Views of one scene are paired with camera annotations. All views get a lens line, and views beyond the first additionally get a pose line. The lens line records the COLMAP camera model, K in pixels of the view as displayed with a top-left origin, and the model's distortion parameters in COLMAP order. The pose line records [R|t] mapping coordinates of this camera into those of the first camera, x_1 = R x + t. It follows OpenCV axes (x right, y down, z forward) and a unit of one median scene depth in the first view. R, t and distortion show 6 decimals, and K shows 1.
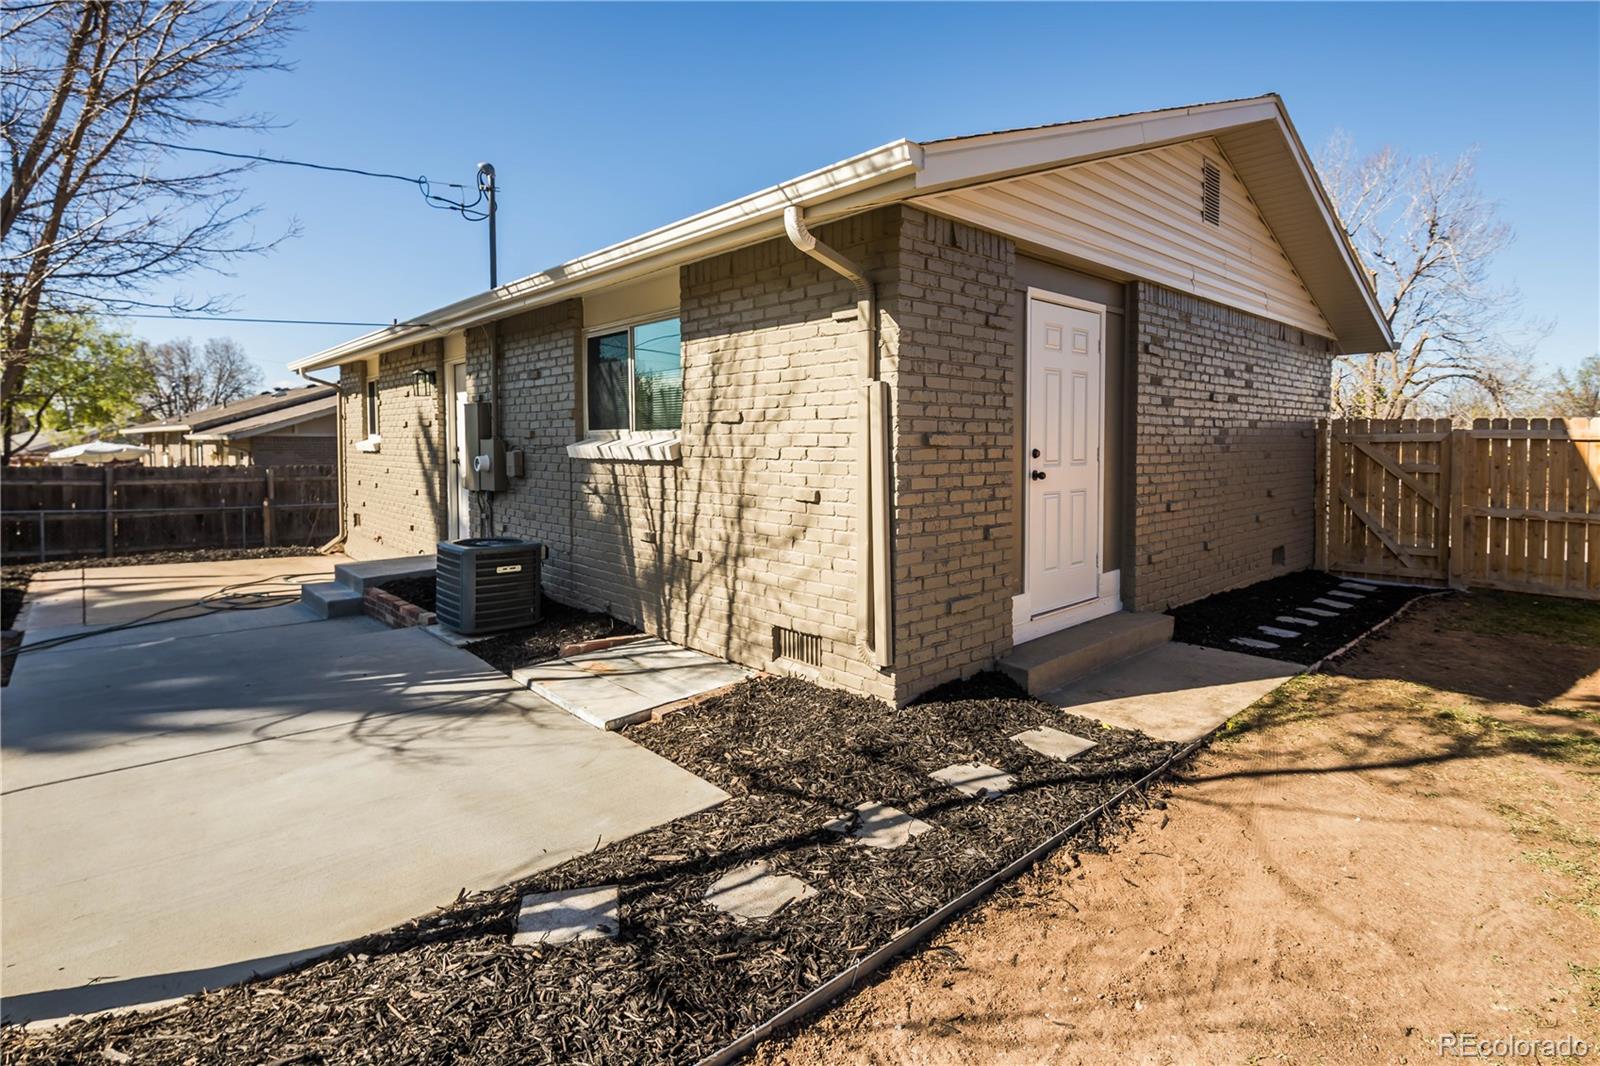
lens RADIAL K [[791.4, 0, 780.6], [0, 791.4, 472.0], [0, 0, 1]] dist [-0.004904, -0.001423]
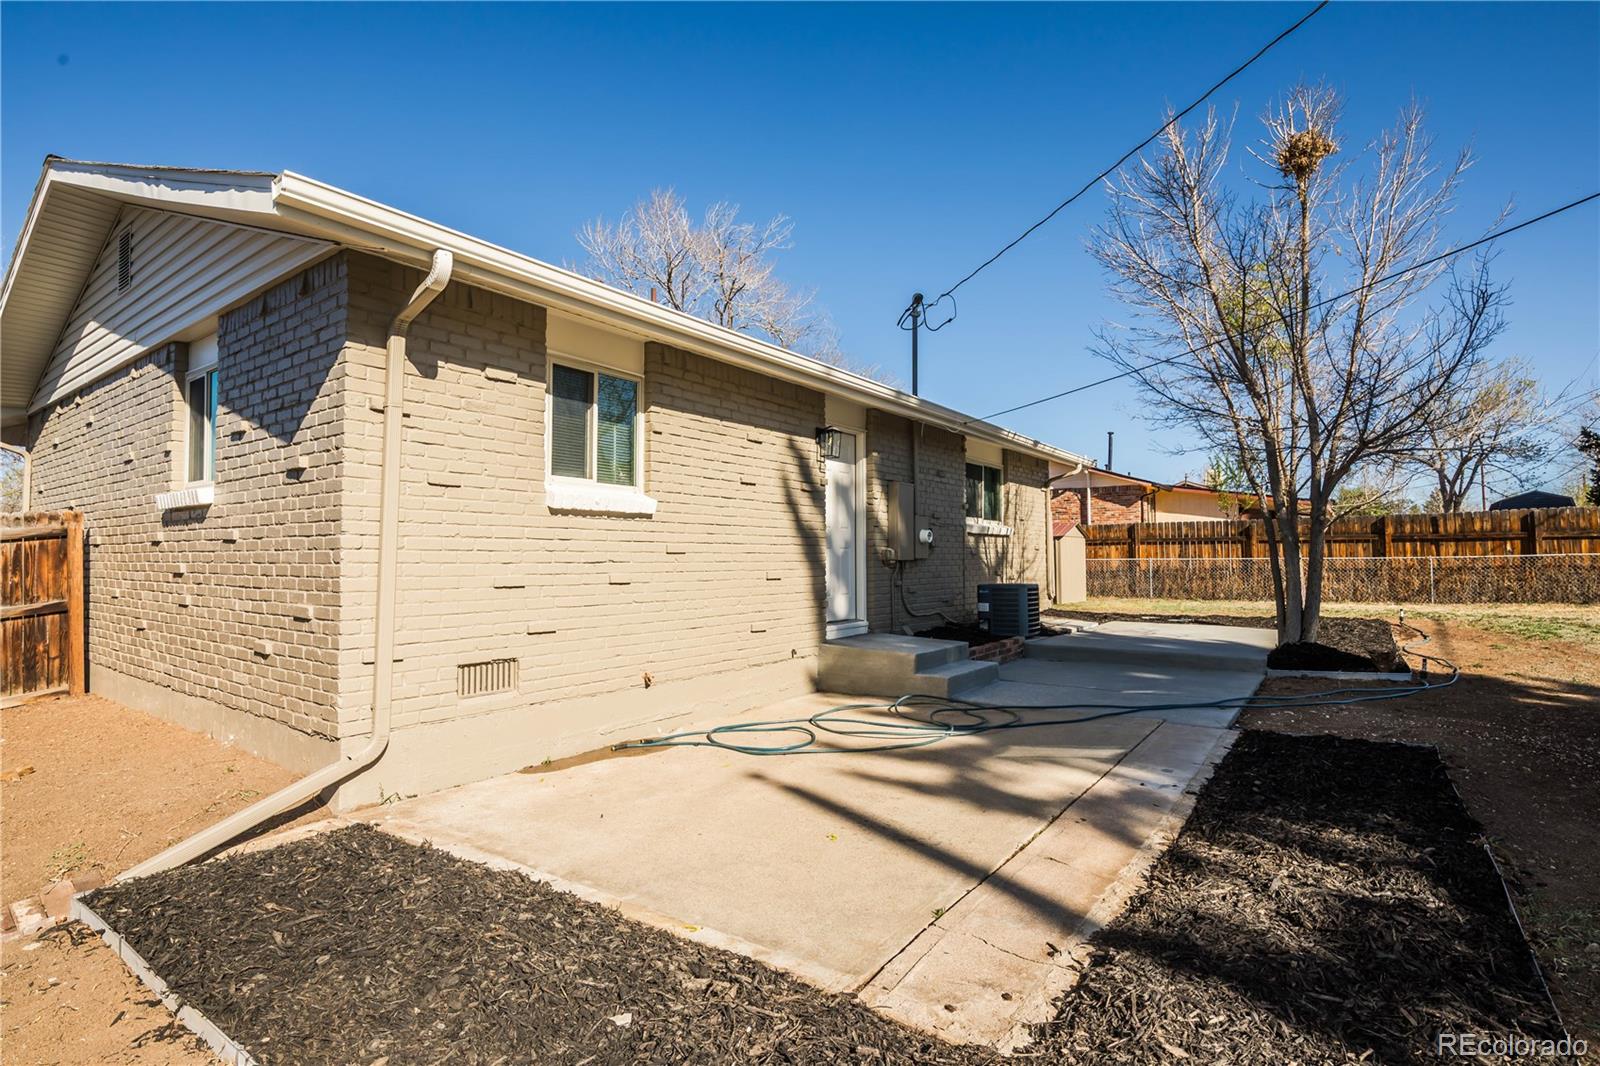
lens RADIAL K [[754.4, 0, 796.7], [0, 754.4, 535.8], [0, 0, 1]] dist [-0.000766, -0.006712]
pose [[-0.190712, 0.028511, 0.981232, -1.459057], [0.039973, 0.998975, -0.021257, 0.006906], [-0.980832, 0.035169, -0.191657, 1.380613]]
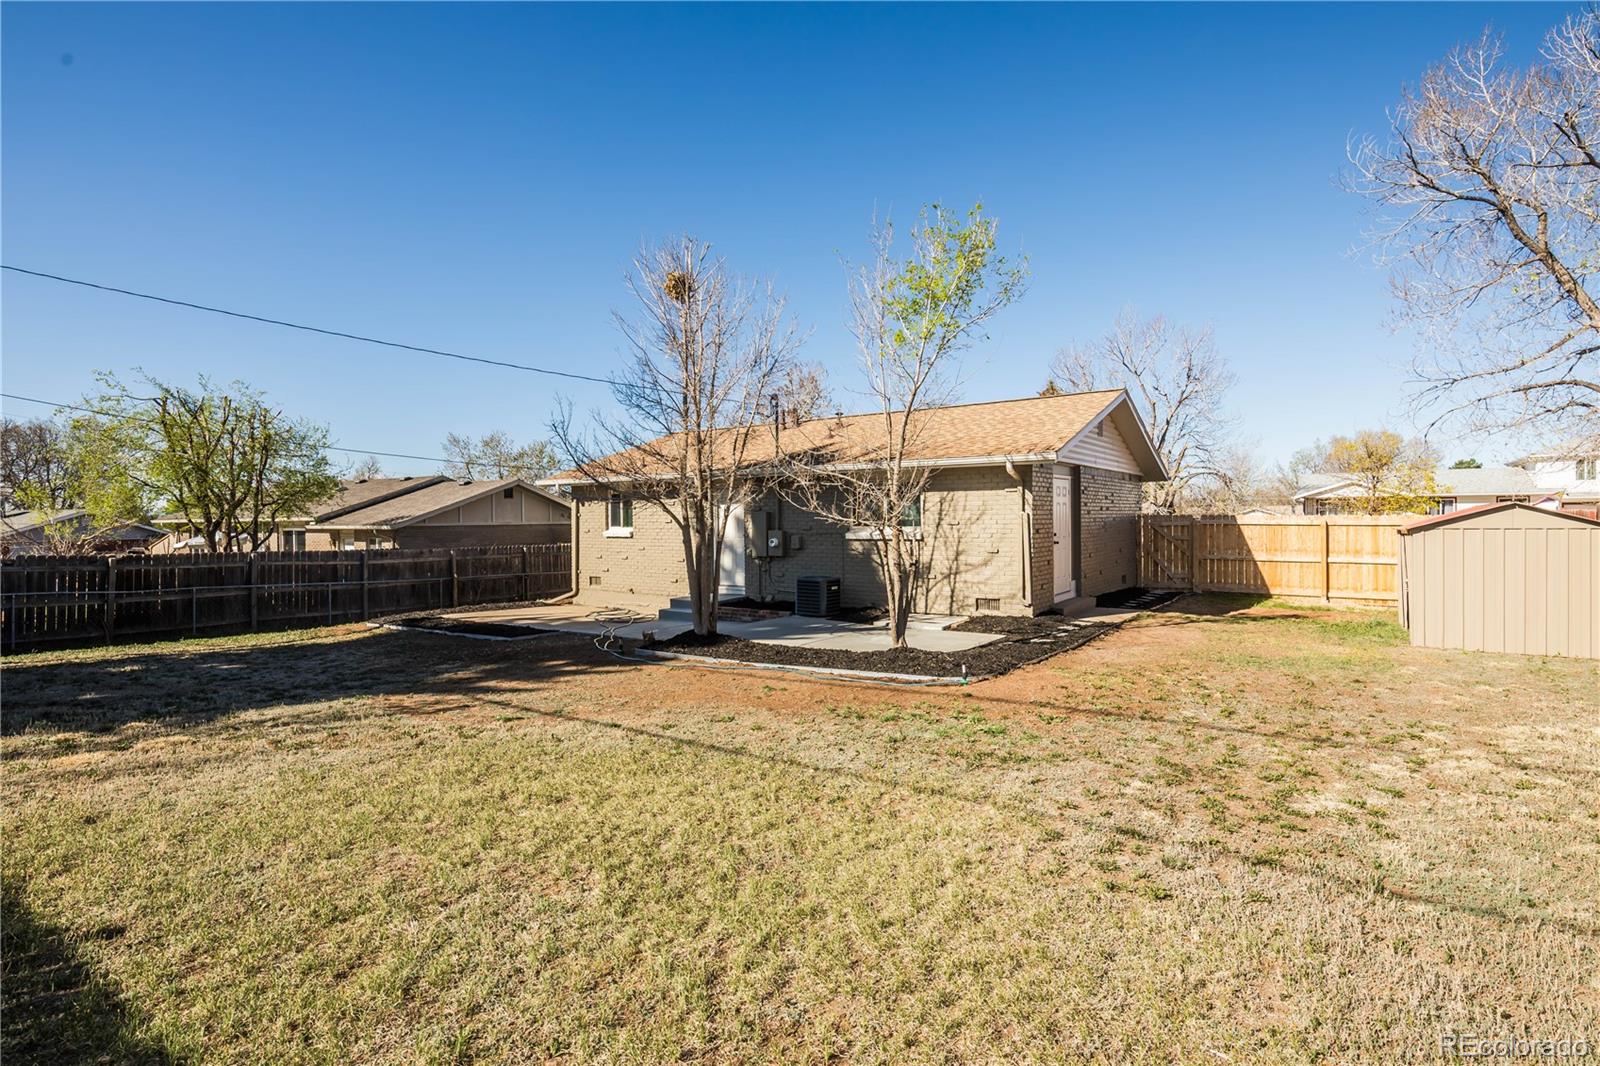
lens RADIAL K [[772.5, 0, 798.9], [0, 772.5, 528.3], [0, 0, 1]] dist [0.000560, -0.000084]
pose [[0.977075, -0.012506, 0.212529, -0.713961], [0.018341, 0.999506, -0.025505, 0.004912], [-0.212105, 0.028818, 0.976822, -0.914303]]
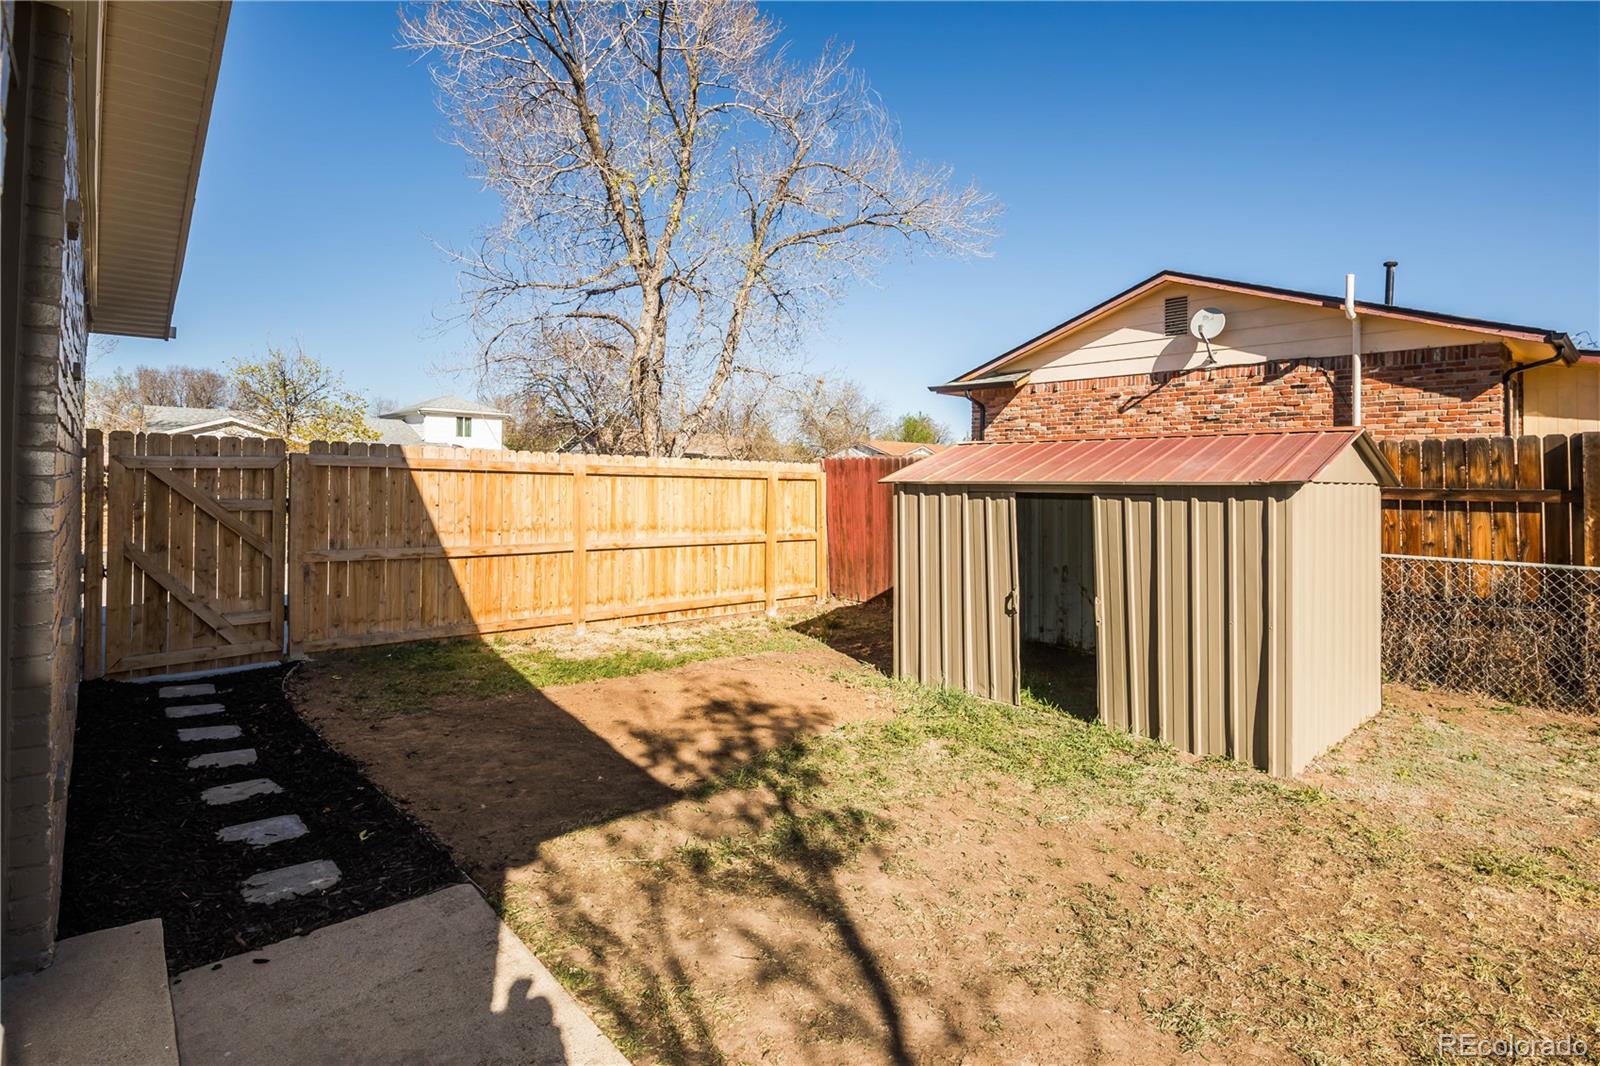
lens RADIAL K [[782.2, 0, 844.4], [0, 782.2, 465.8], [0, 0, 1]] dist [-0.000418, -0.000162]
pose [[-0.026615, 0.014258, 0.999544, 0.075767], [0.021775, 0.999669, -0.013680, -0.020088], [-0.999409, 0.021401, -0.026917, 0.496428]]
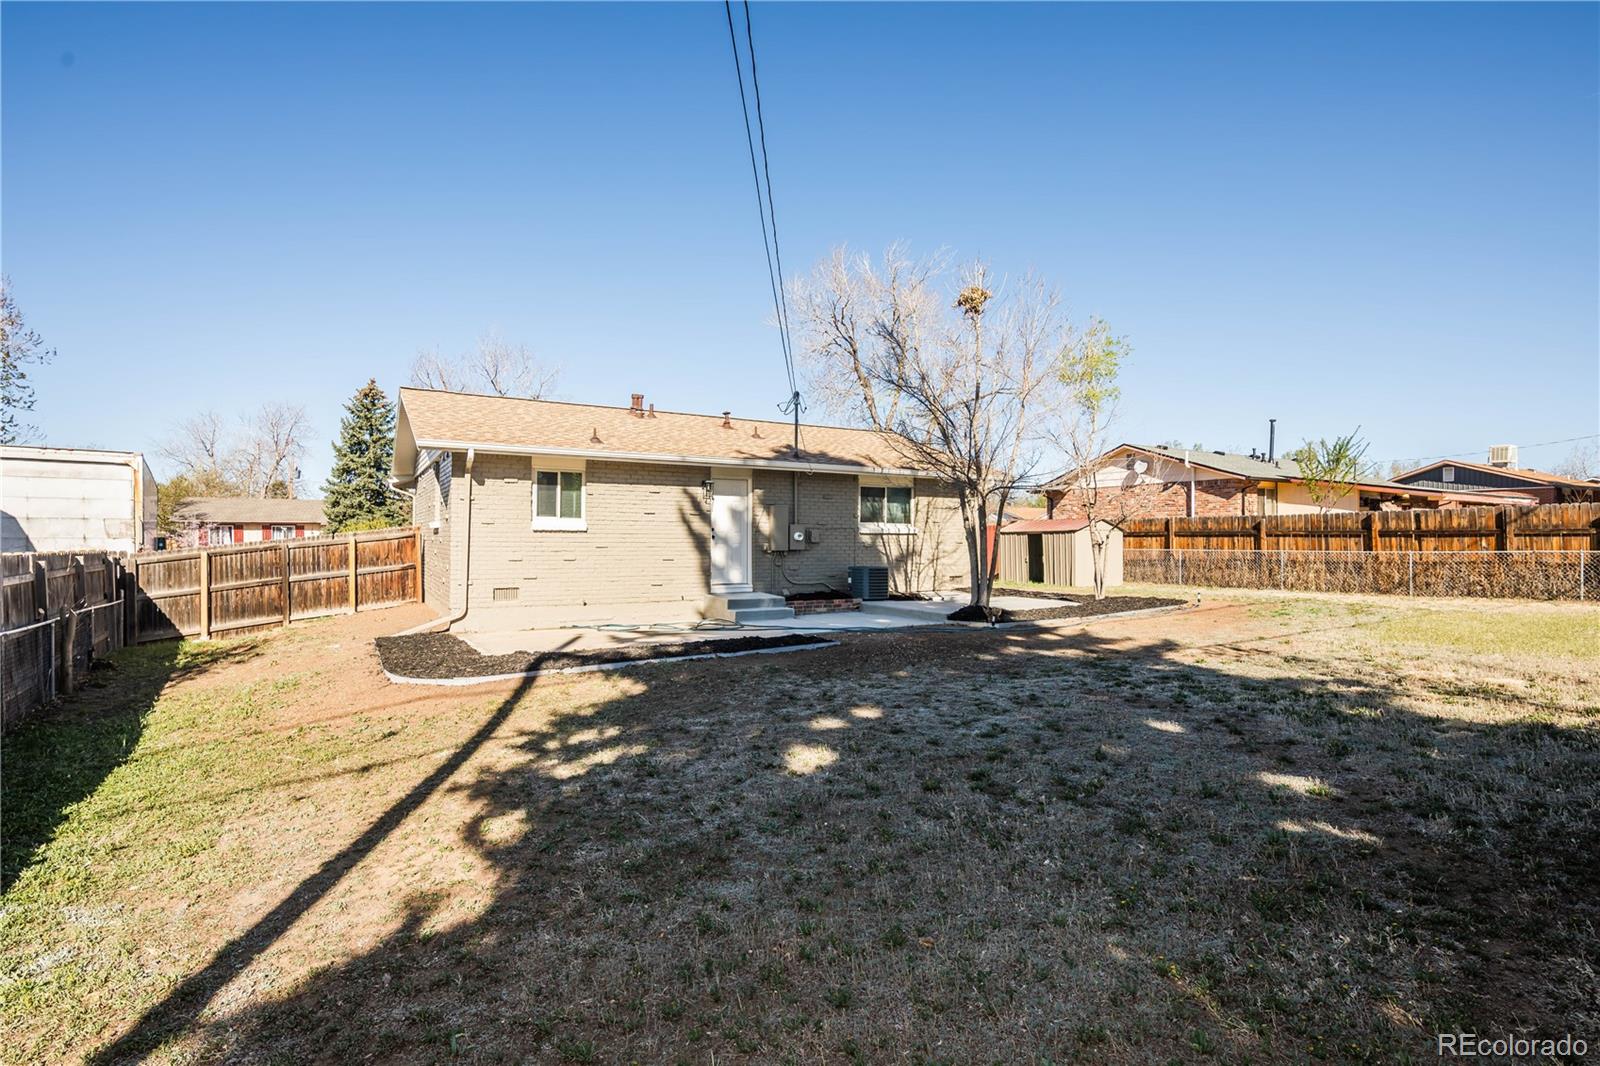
lens RADIAL K [[754.4, 0, 796.7], [0, 754.4, 535.8], [0, 0, 1]] dist [-0.000766, -0.006712]
pose [[0.222575, 0.004878, 0.974903, -2.256168], [0.033026, 0.999376, -0.012541, 0.013277], [-0.974356, 0.034988, 0.222275, 0.541429]]
